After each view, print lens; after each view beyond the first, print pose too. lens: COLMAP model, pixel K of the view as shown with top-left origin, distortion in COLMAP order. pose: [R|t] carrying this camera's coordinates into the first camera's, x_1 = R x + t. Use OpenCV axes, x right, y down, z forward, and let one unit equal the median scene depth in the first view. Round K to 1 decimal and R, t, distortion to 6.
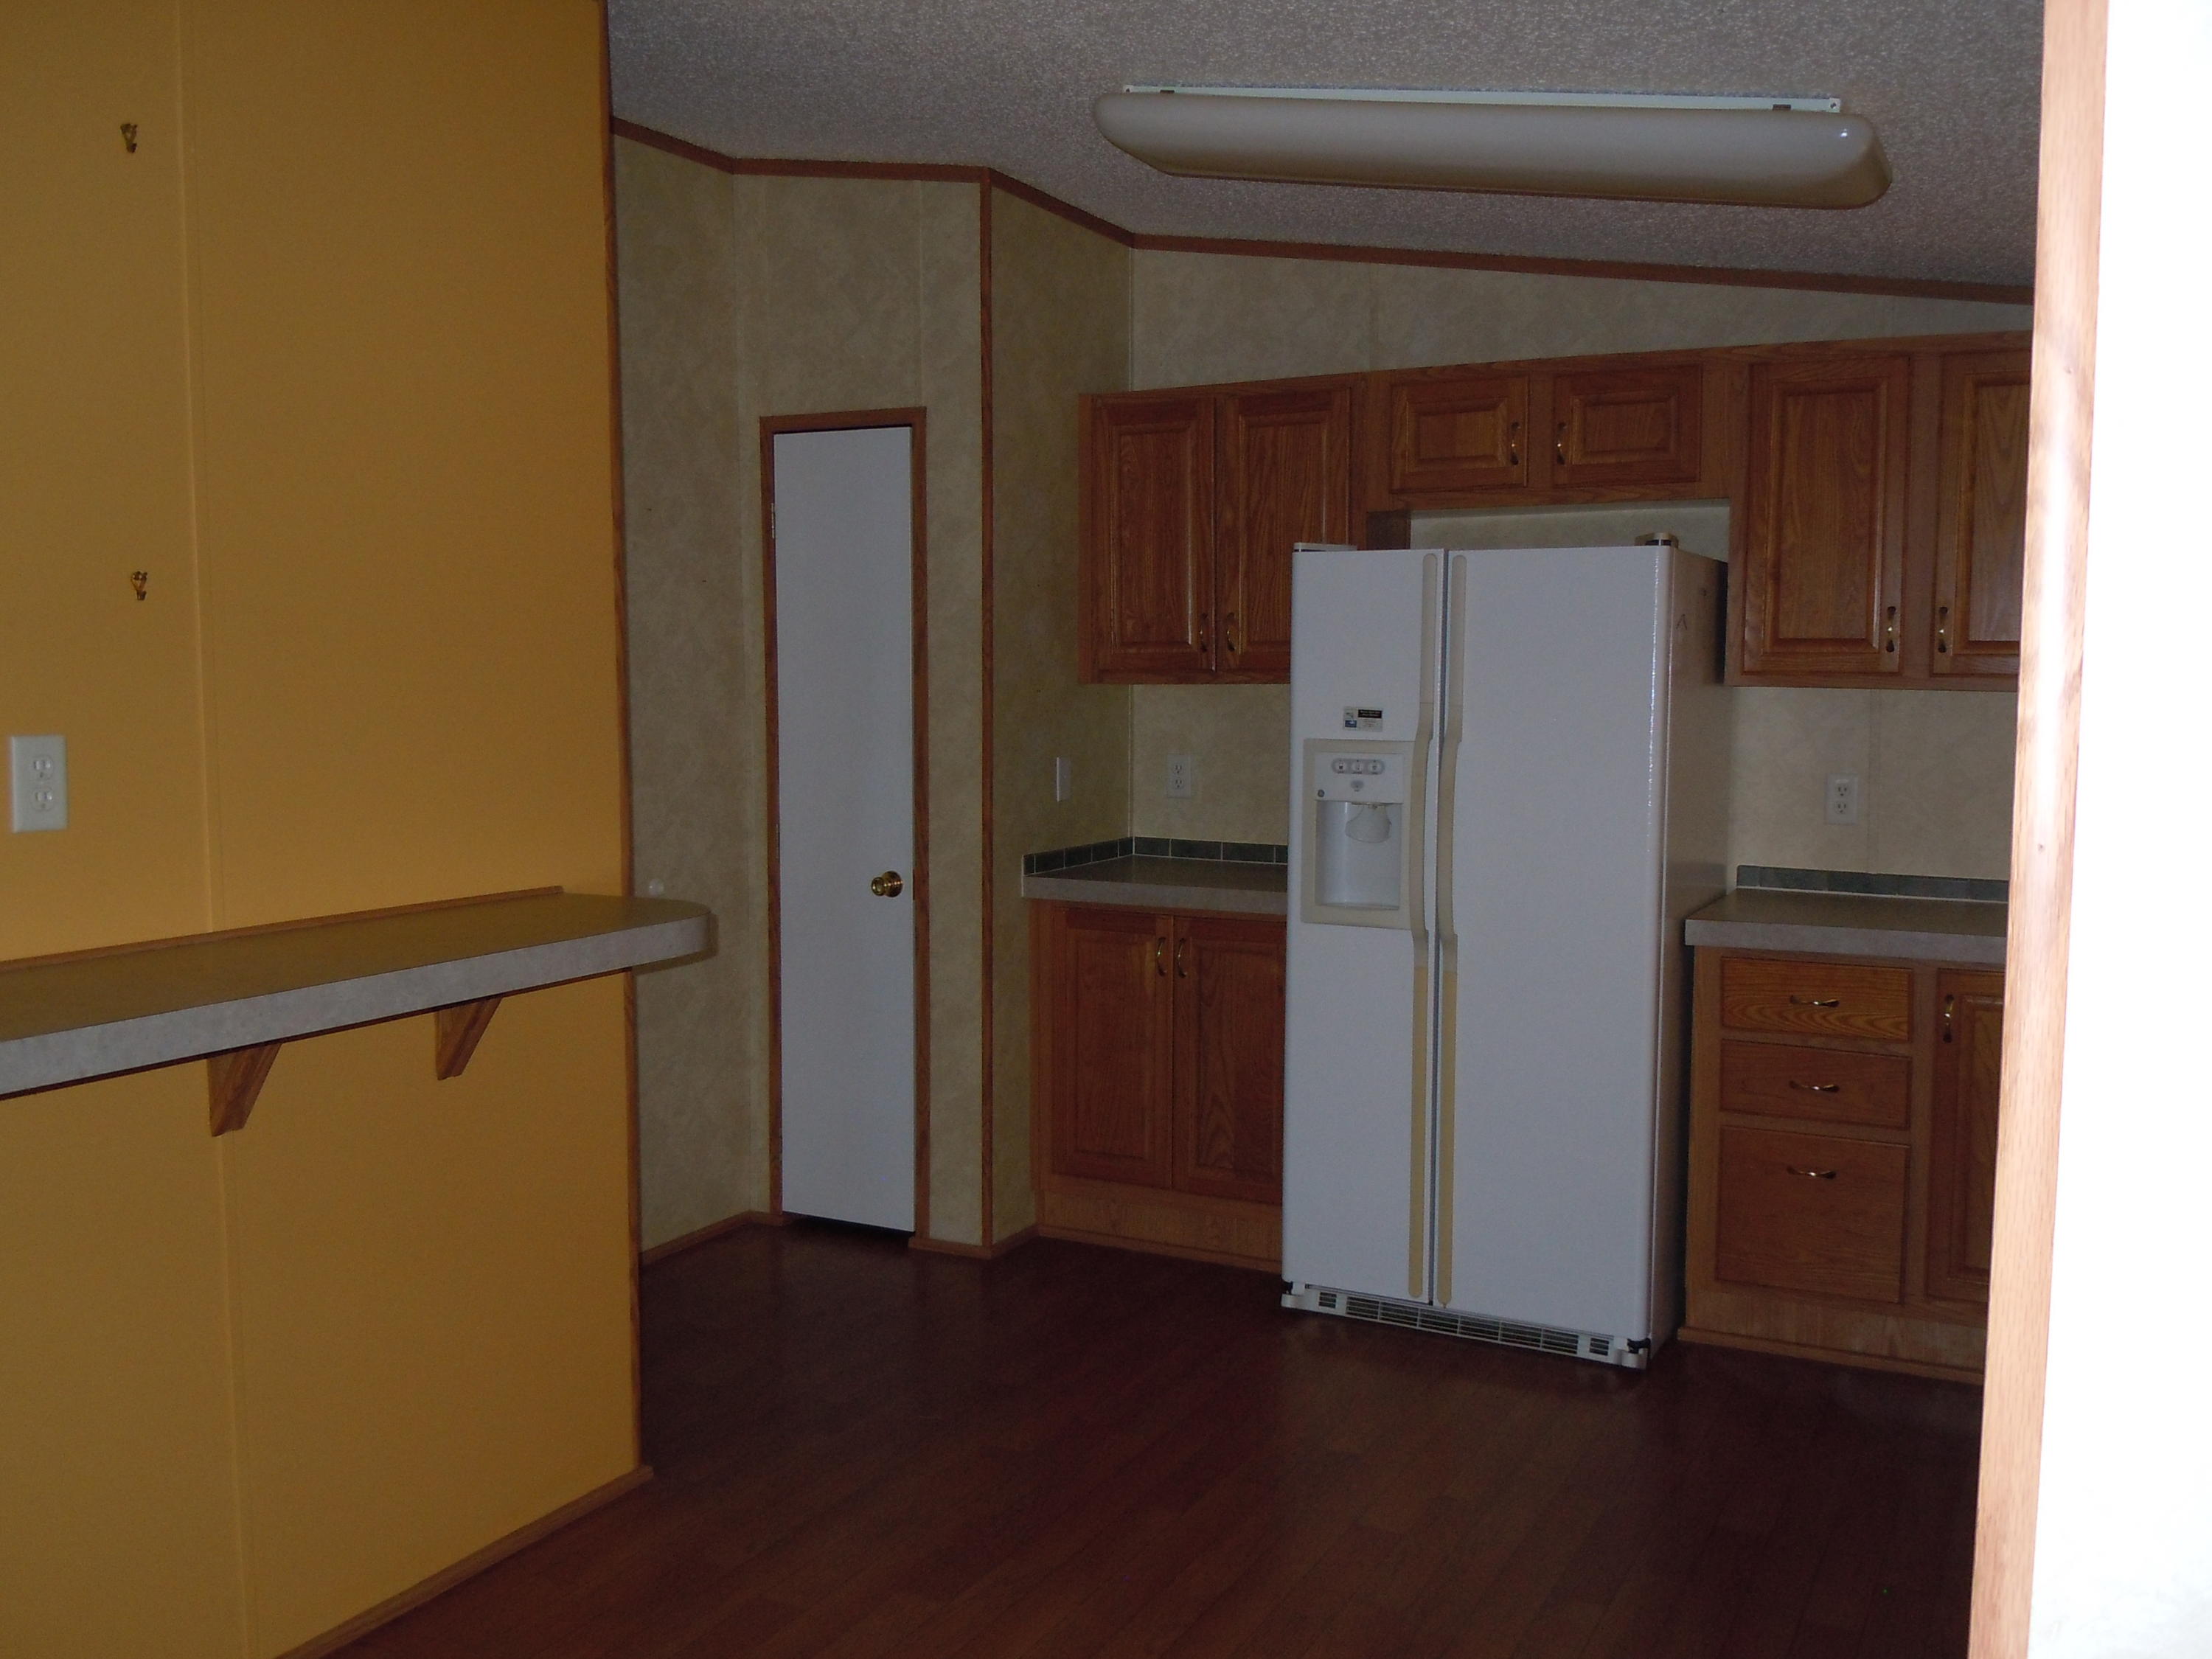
lens RADIAL K [[1994.9, 0, 1131.3], [0, 1994.9, 831.6], [0, 0, 1]] dist [-0.008469, -0.039008]
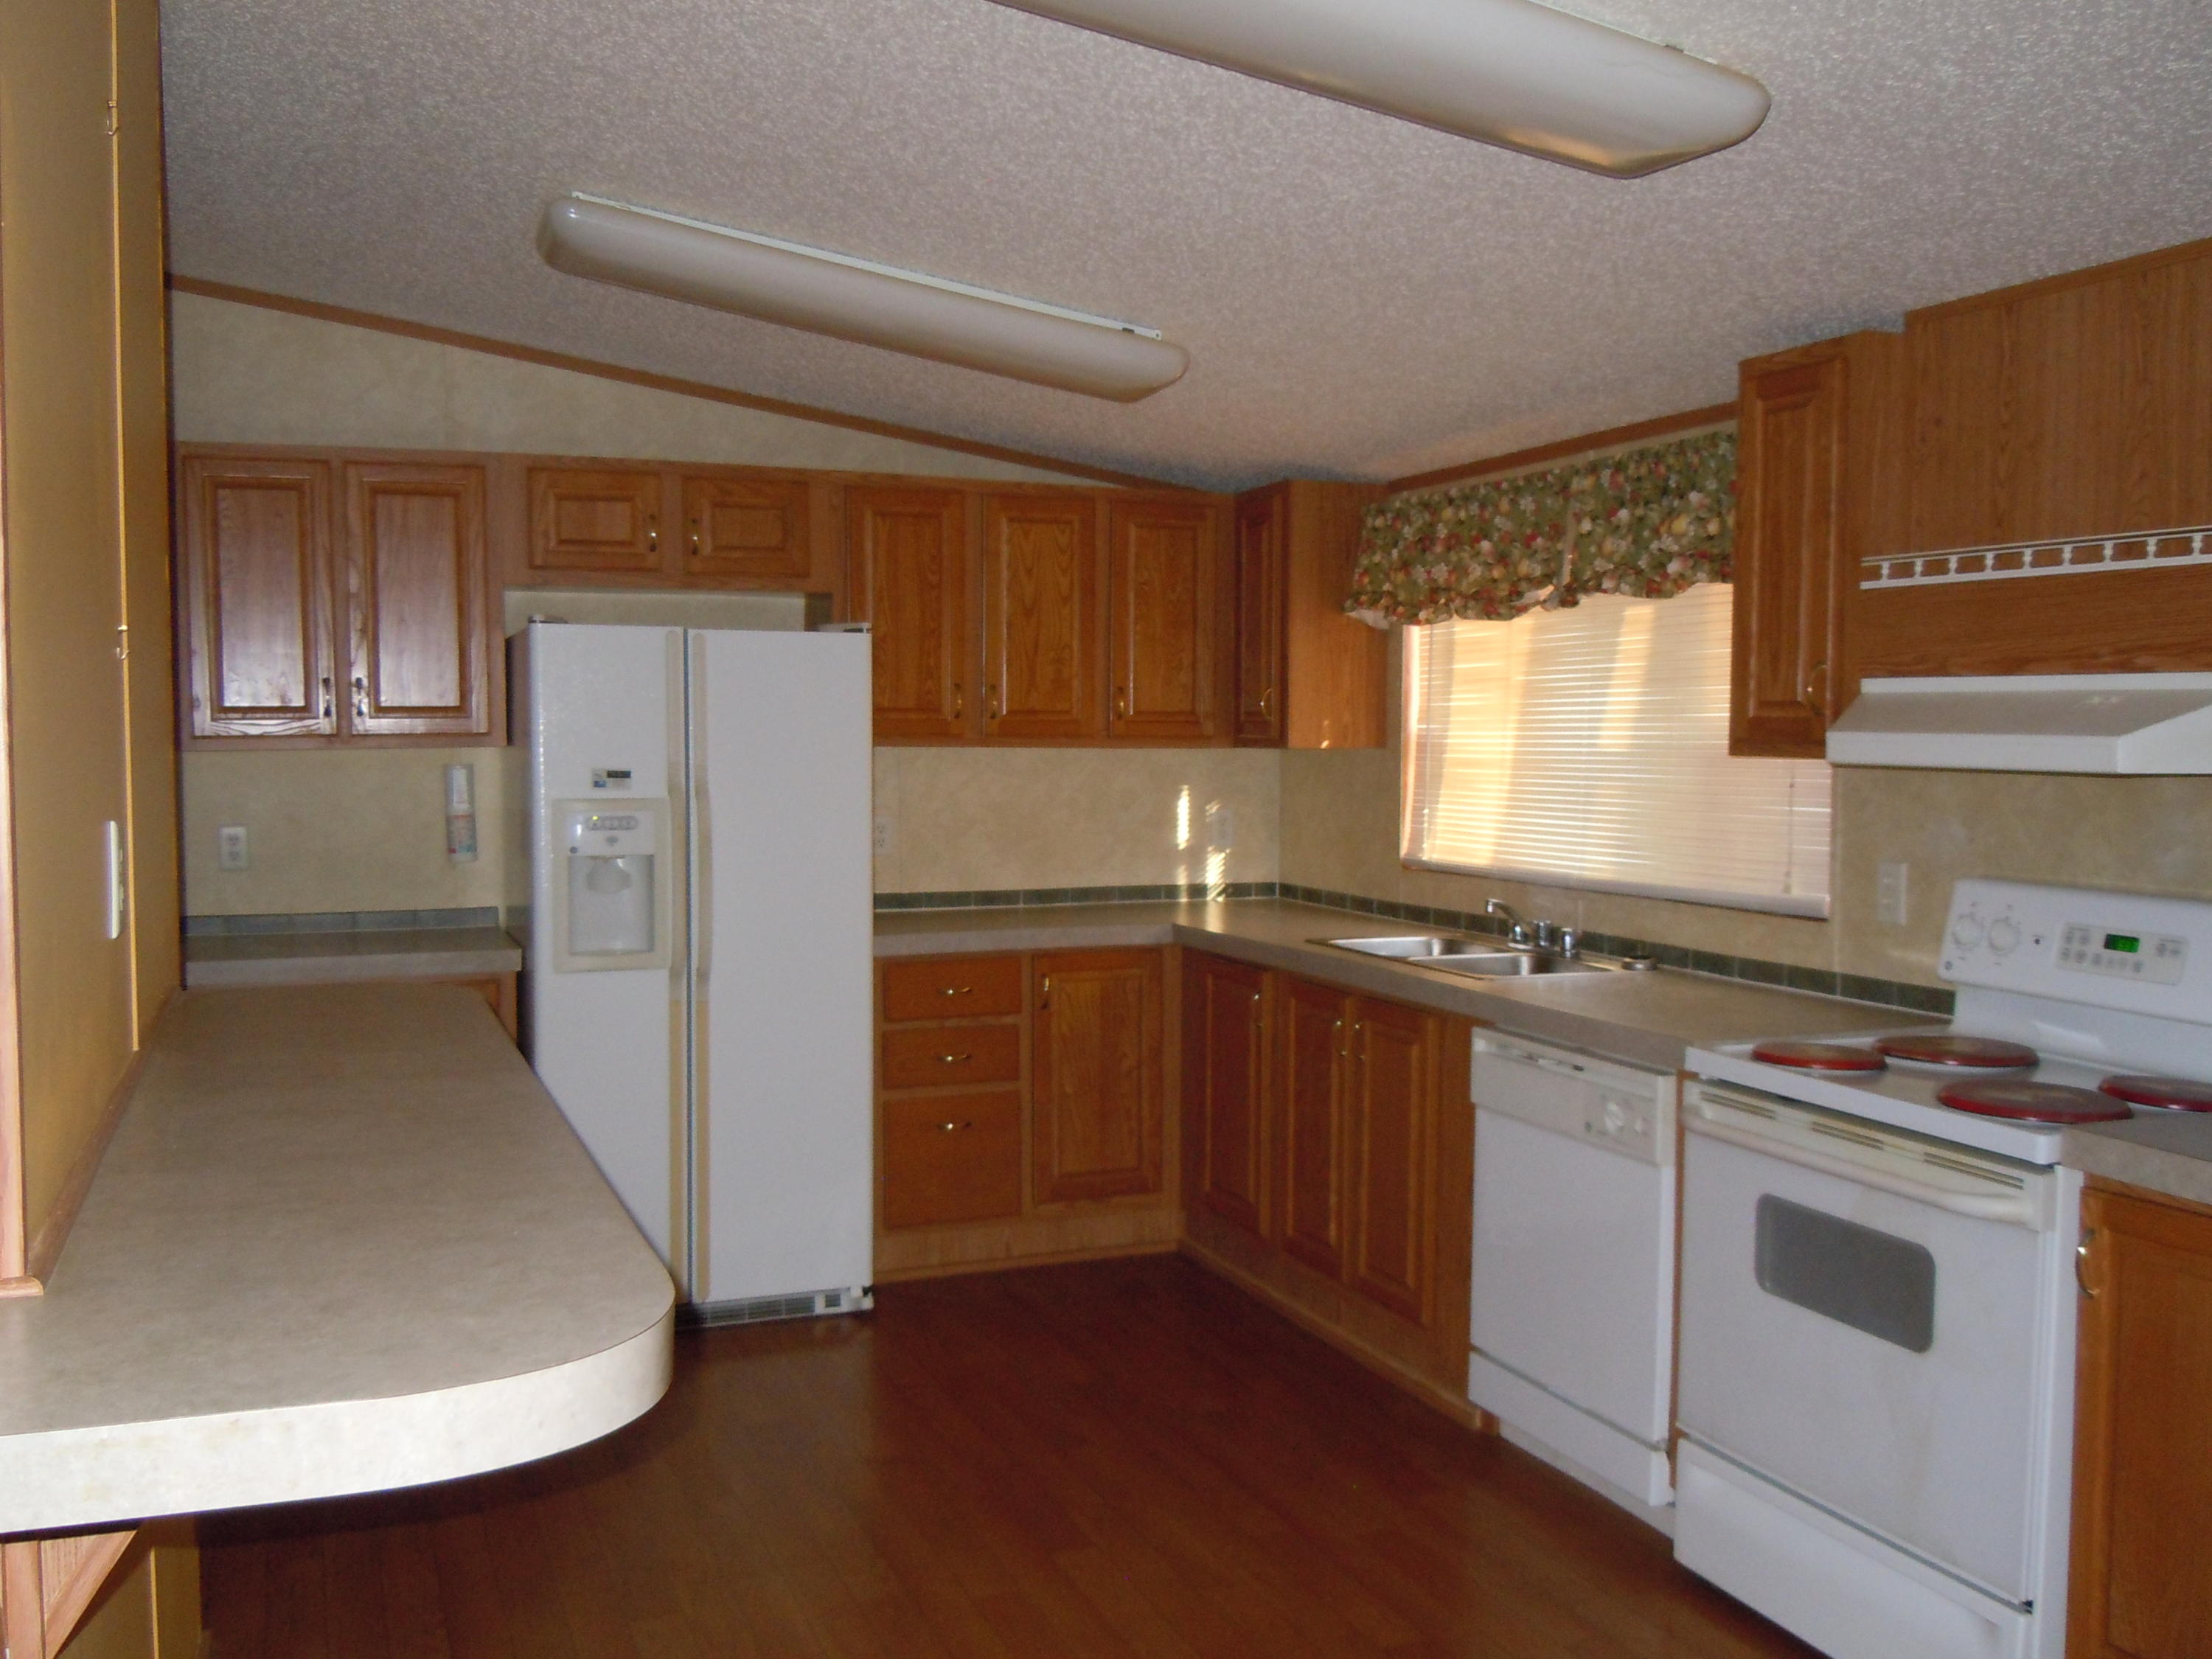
lens RADIAL K [[1994.9, 0, 1131.3], [0, 1994.9, 831.6], [0, 0, 1]] dist [-0.008469, -0.039008]
pose [[0.638739, -0.042303, 0.768259, -0.545068], [0.065784, 0.997834, 0.000250, -0.009570], [-0.766606, 0.050379, 0.640139, 0.085287]]
